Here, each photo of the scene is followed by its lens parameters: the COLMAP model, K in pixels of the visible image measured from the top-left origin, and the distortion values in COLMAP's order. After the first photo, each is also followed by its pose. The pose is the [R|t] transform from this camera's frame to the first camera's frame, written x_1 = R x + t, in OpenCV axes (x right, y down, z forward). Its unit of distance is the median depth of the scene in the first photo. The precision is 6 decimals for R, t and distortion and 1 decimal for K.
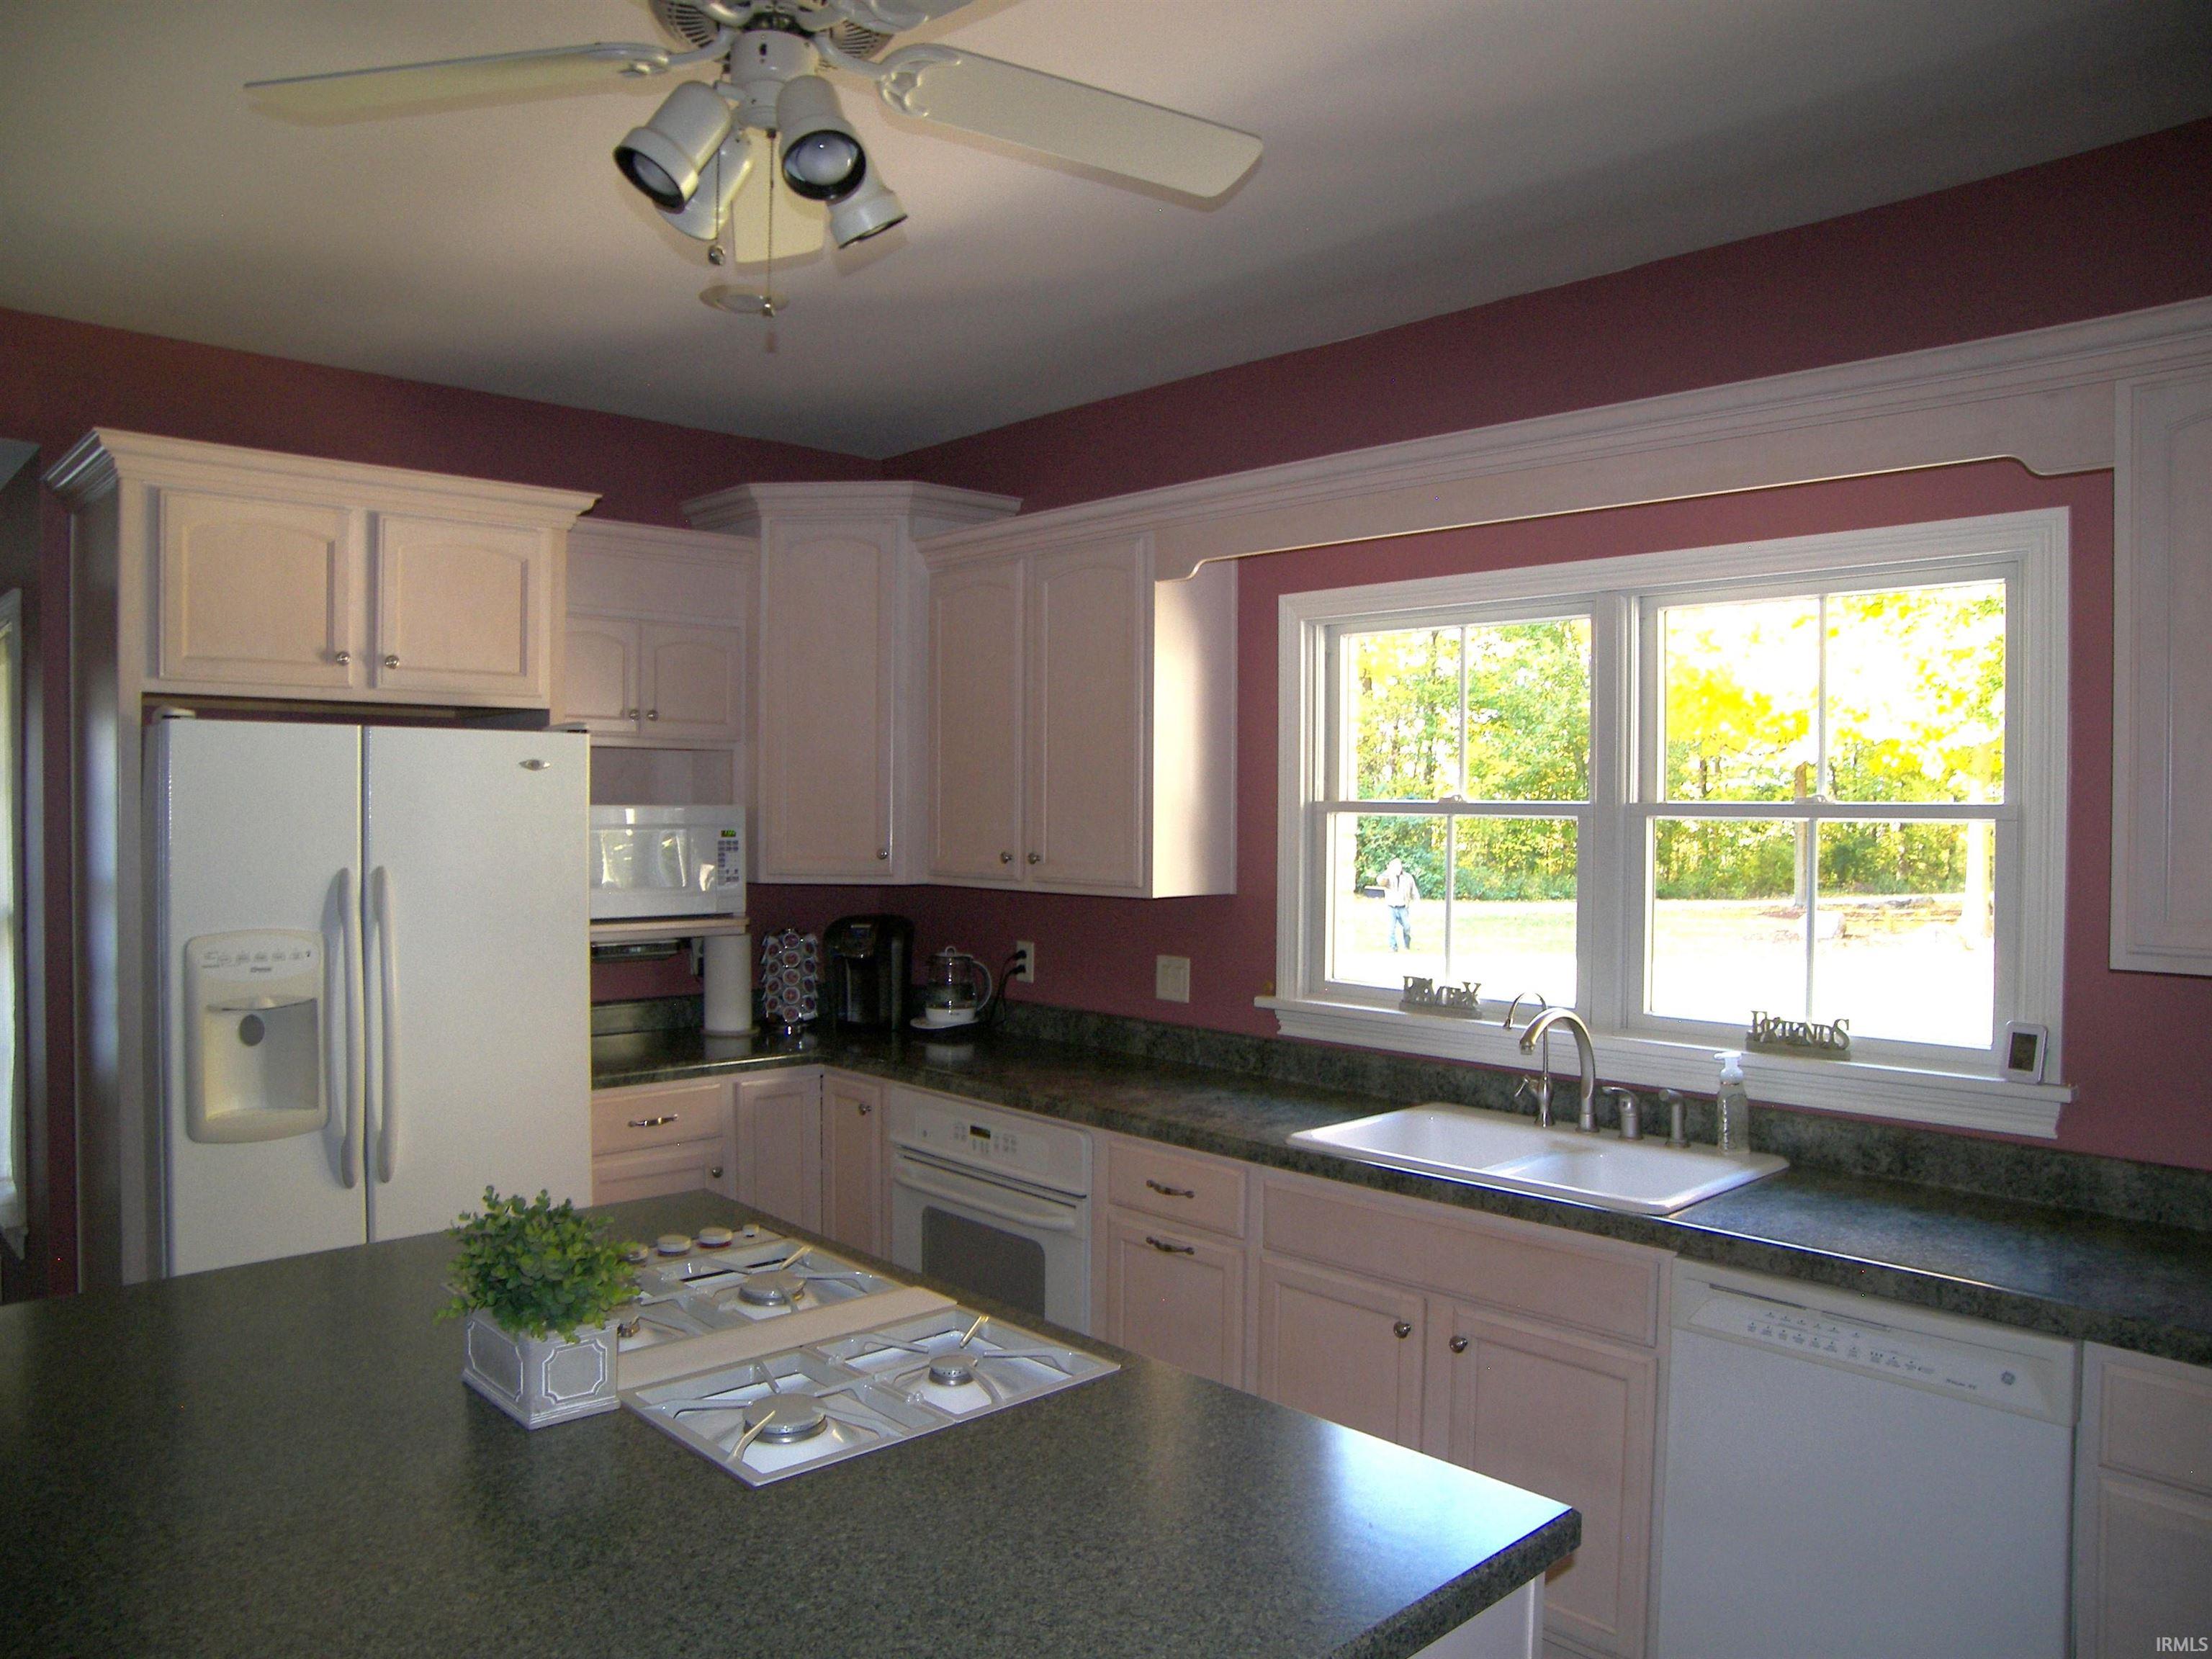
lens RADIAL K [[1584.4, 0, 1092.3], [0, 1584.4, 832.7], [0, 0, 1]] dist [-0.157192, 0.161381]
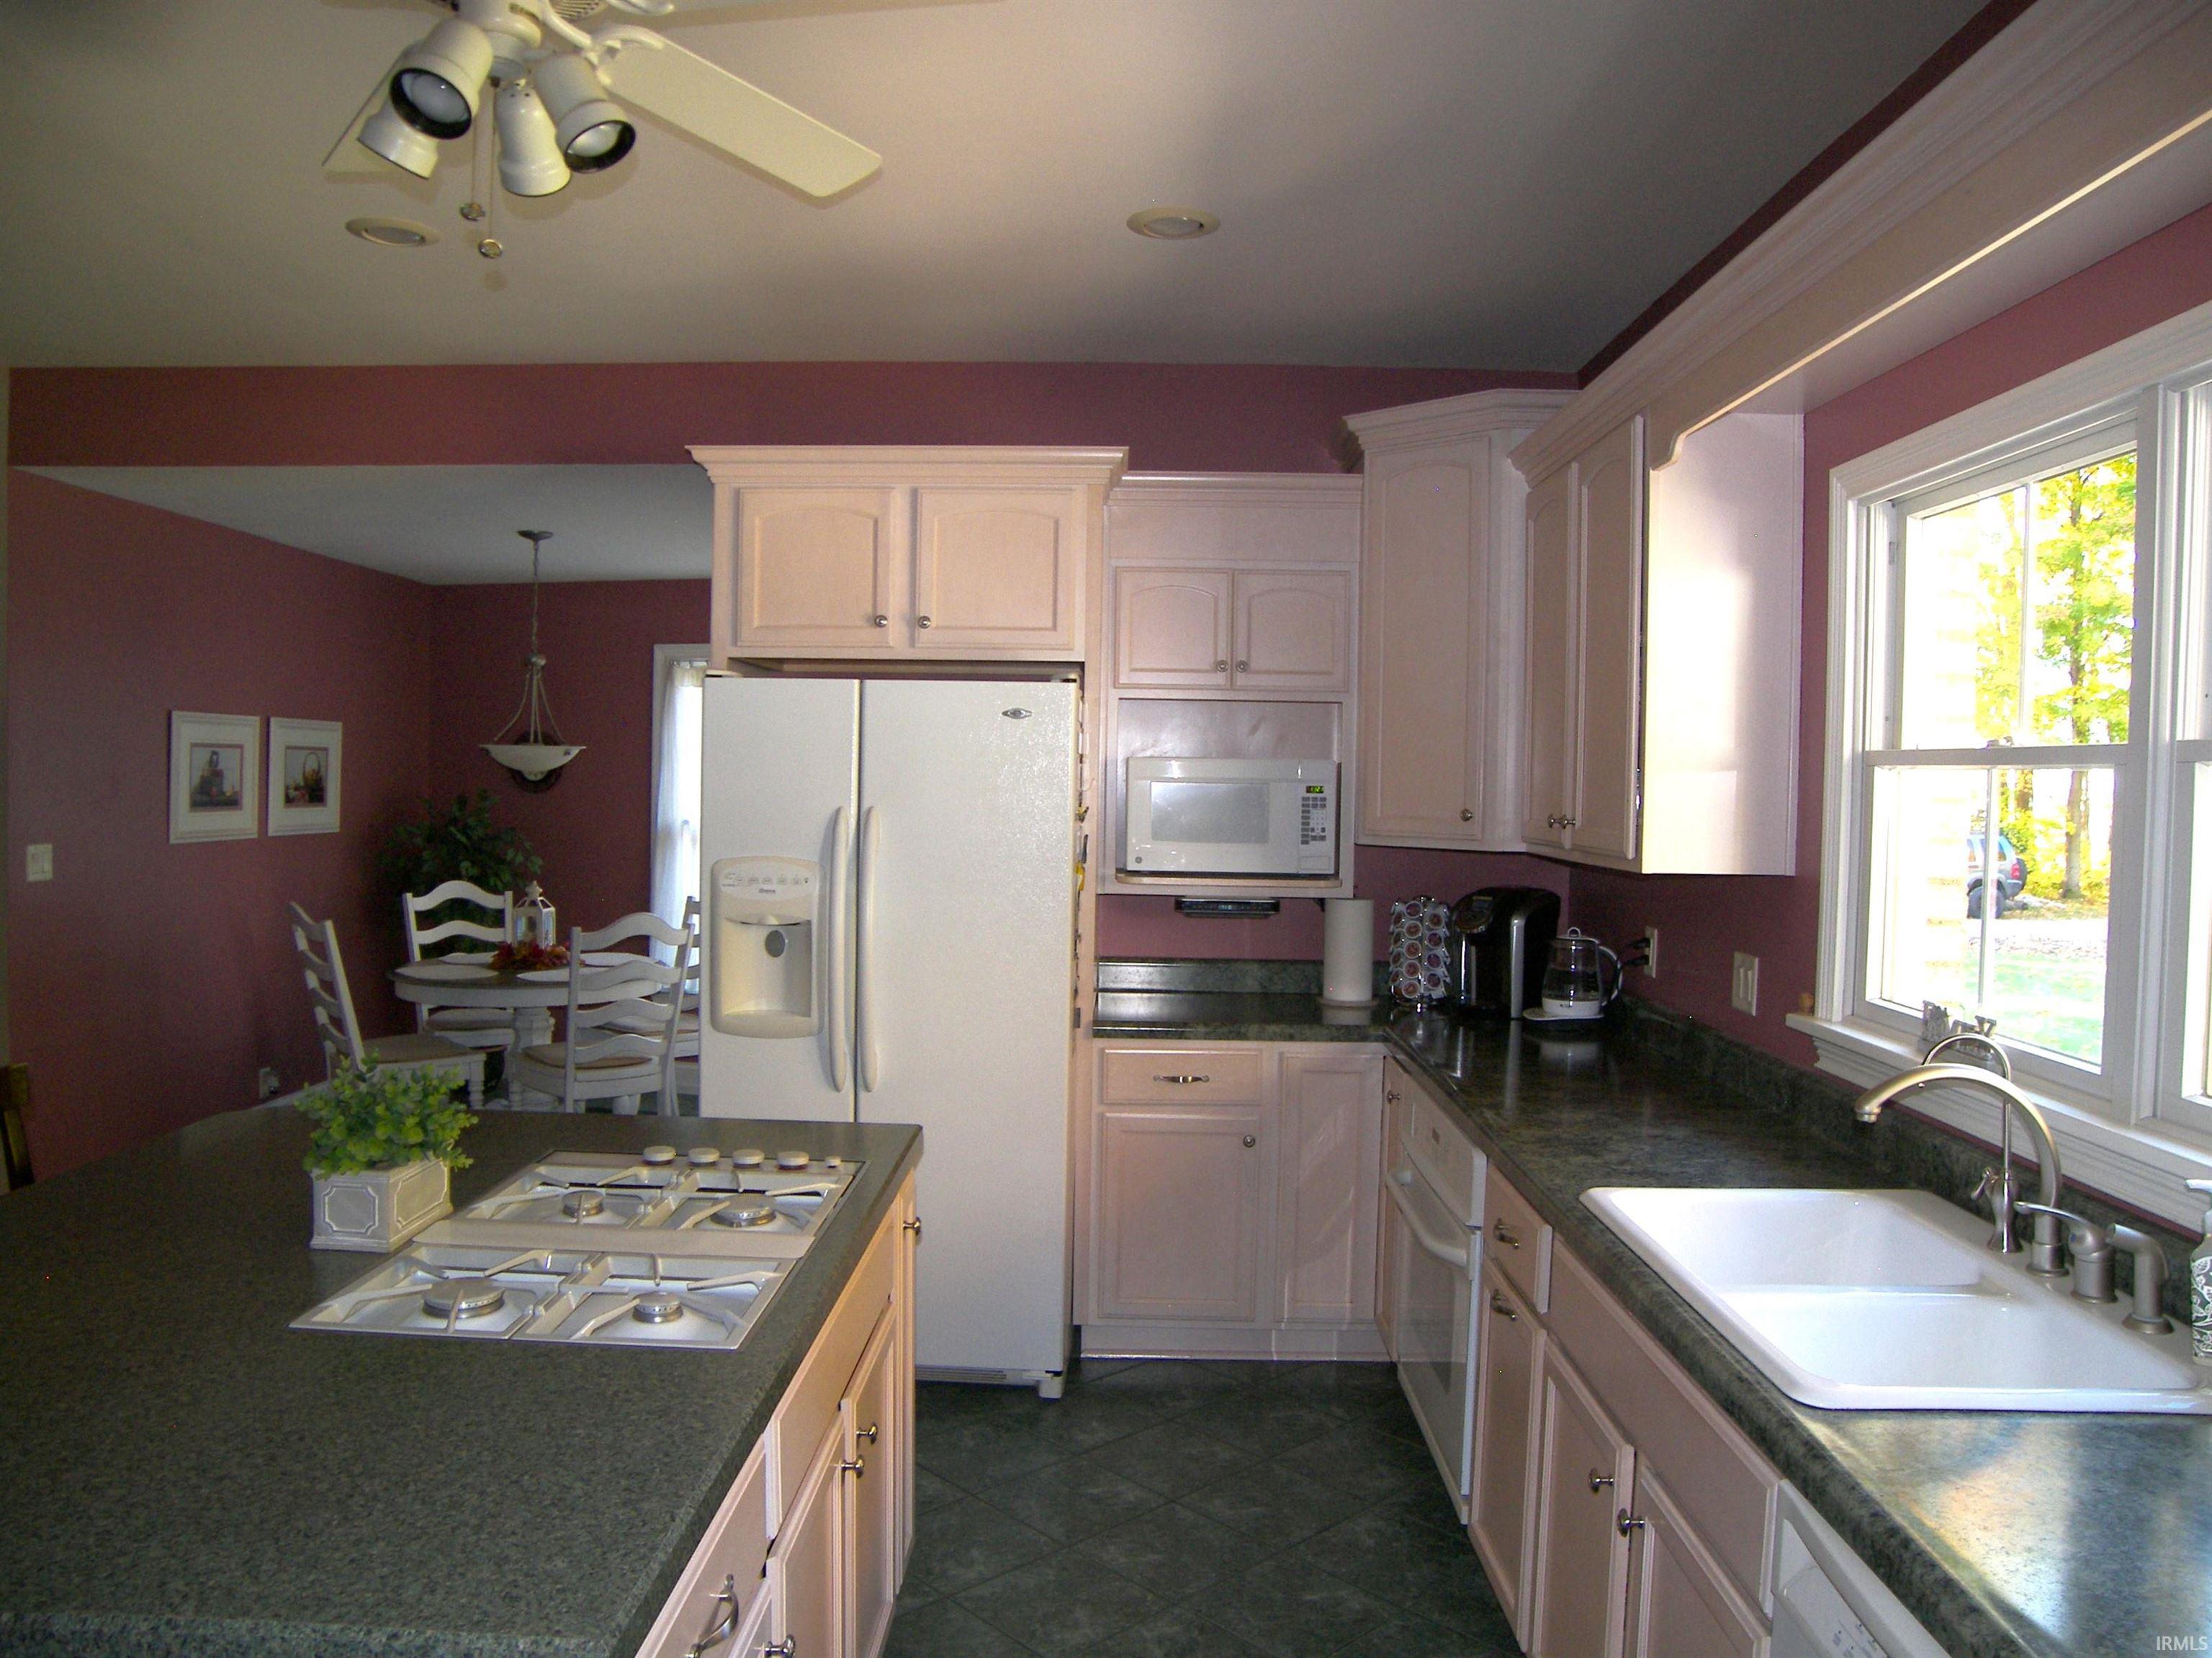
lens RADIAL K [[1584.3, 0, 1092.3], [0, 1584.3, 832.2], [0, 0, 1]] dist [-0.157192, 0.161381]
pose [[0.716716, 0.030685, -0.696690, 0.388160], [-0.024101, 0.999525, 0.019229, 0.012918], [0.696949, 0.003009, 0.717115, 0.262781]]
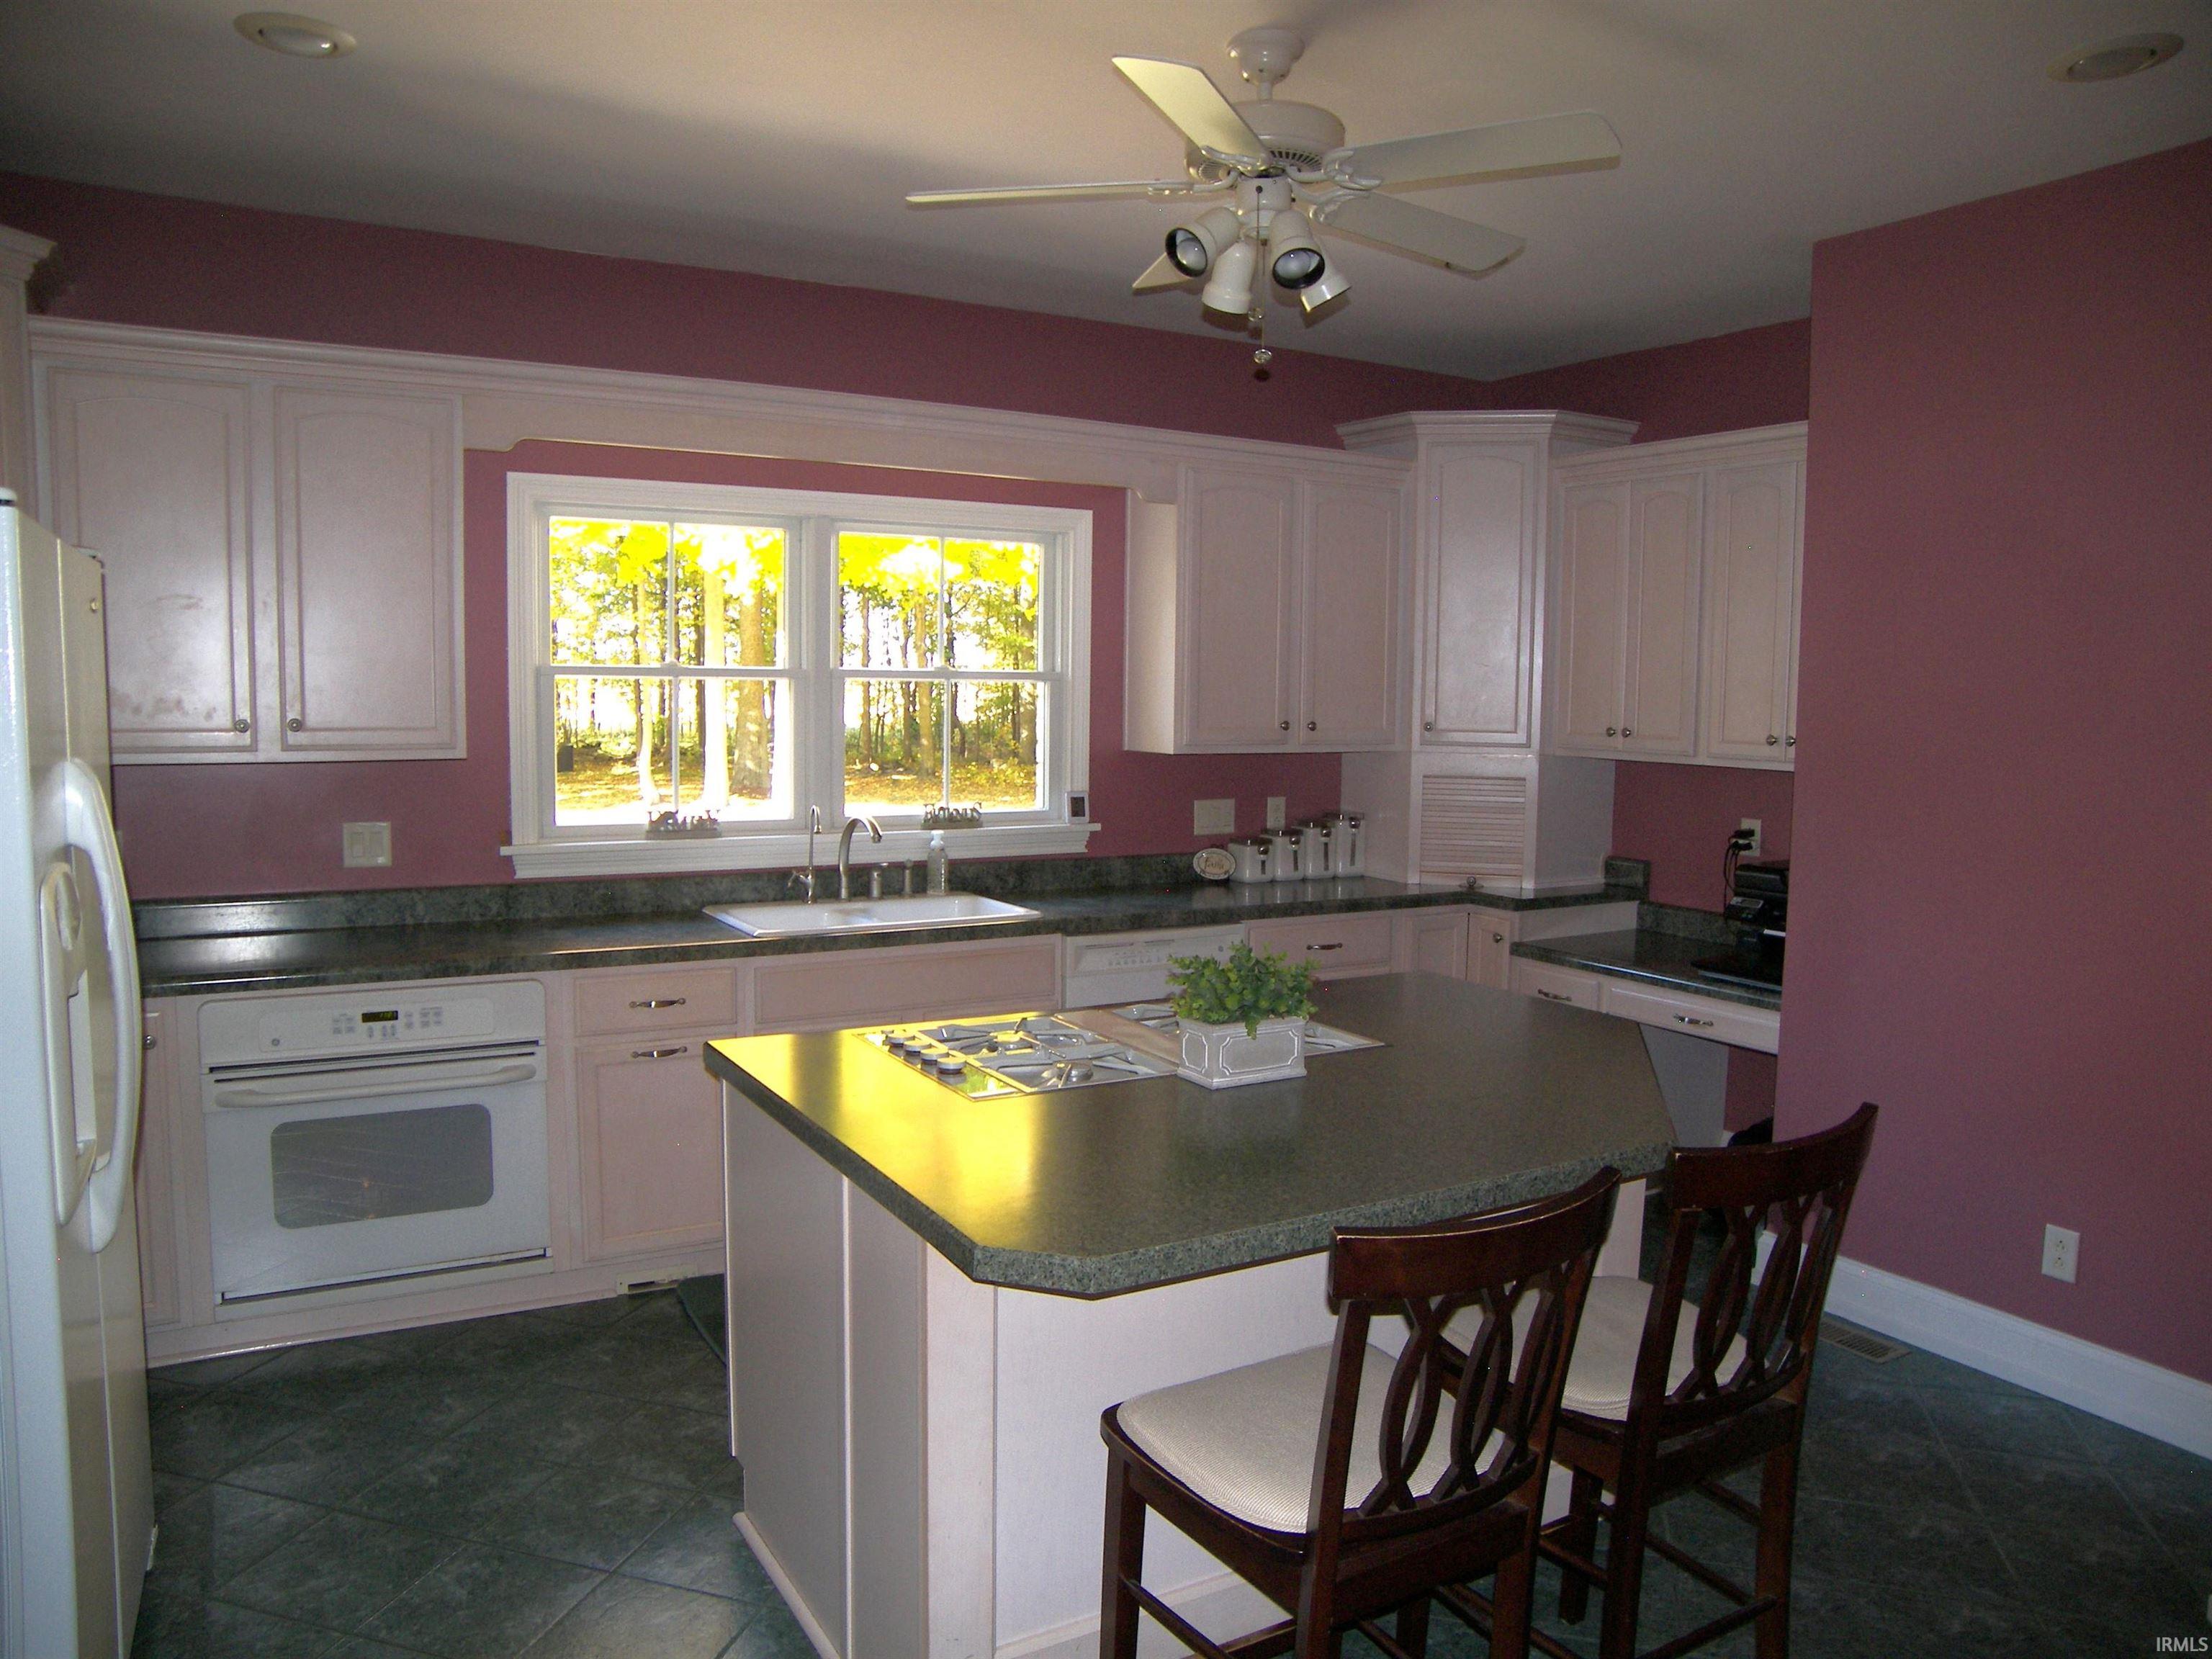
lens RADIAL K [[1611.7, 0, 1106.0], [0, 1611.7, 829.5], [0, 0, 1]] dist [-0.000918, 0.167906]
pose [[0.239543, -0.092694, 0.966451, -0.897344], [0.005474, 0.995545, 0.094128, -0.009574], [-0.970870, -0.017258, 0.238983, 0.353195]]
